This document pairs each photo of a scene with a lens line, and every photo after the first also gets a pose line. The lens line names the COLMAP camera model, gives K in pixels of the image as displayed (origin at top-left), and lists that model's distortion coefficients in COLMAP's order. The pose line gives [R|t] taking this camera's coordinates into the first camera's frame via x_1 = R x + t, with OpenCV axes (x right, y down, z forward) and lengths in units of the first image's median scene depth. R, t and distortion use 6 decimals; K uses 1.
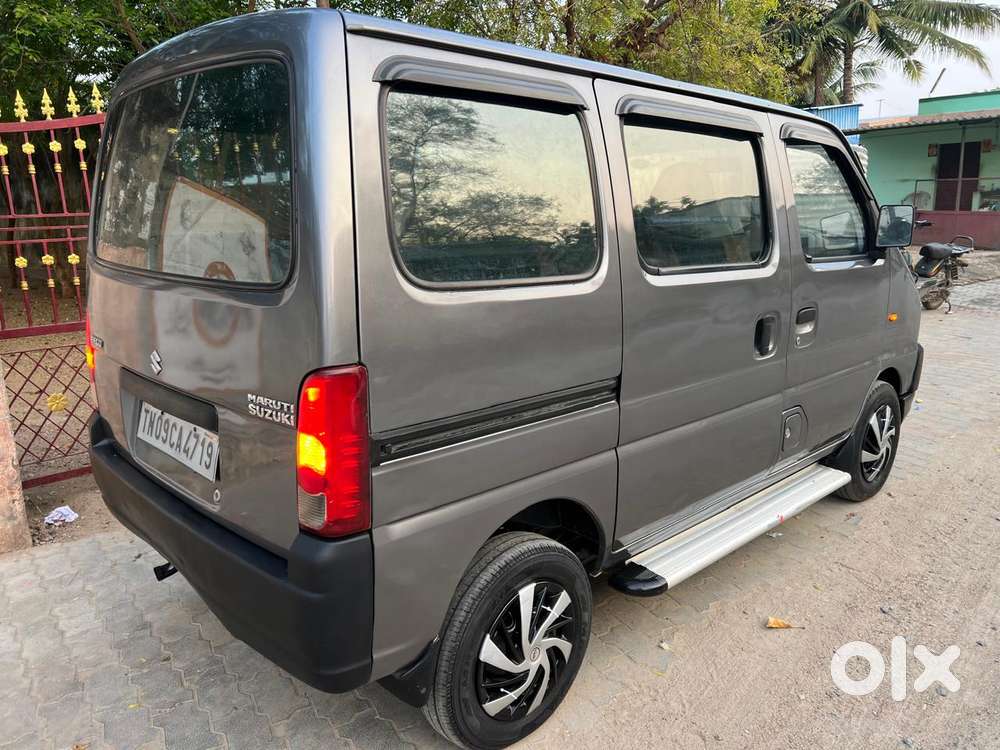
lens RADIAL K [[775.7, 0, 497.9], [0, 775.7, 380.5], [0, 0, 1]] dist [0.040671, -0.047868]
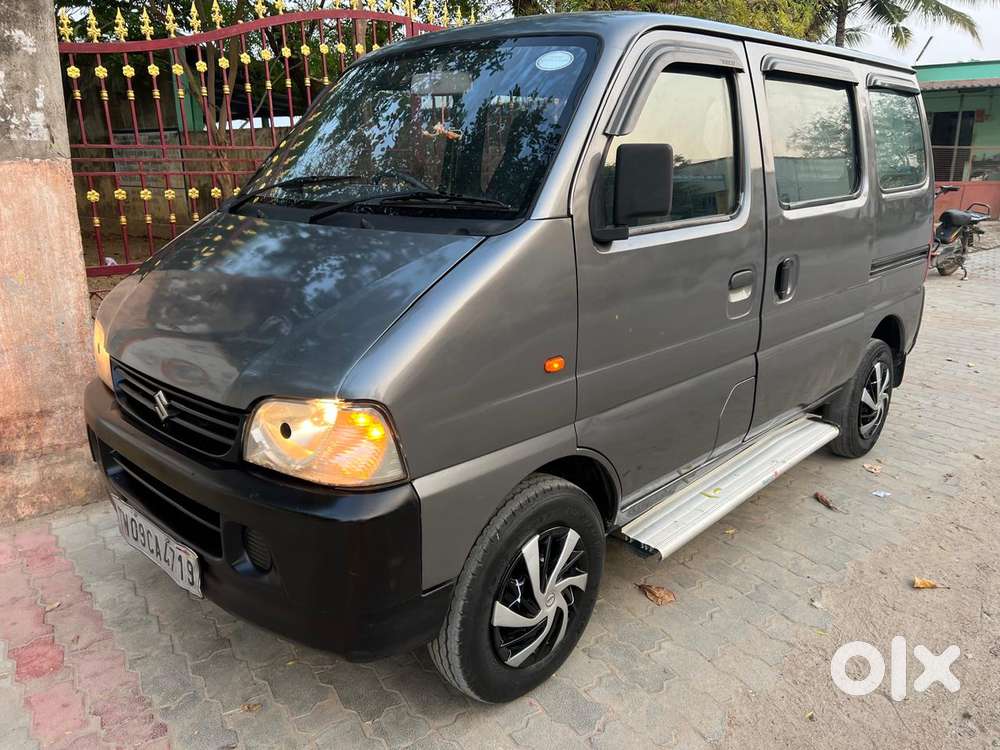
lens RADIAL K [[770.4, 0, 489.5], [0, 770.4, 371.7], [0, 0, 1]] dist [0.018401, 0.002671]
pose [[0.997877, 0.022453, 0.061136, -0.100038], [-0.025386, 0.998542, 0.047638, 0.001880], [-0.059977, -0.049089, 0.996992, 0.018731]]
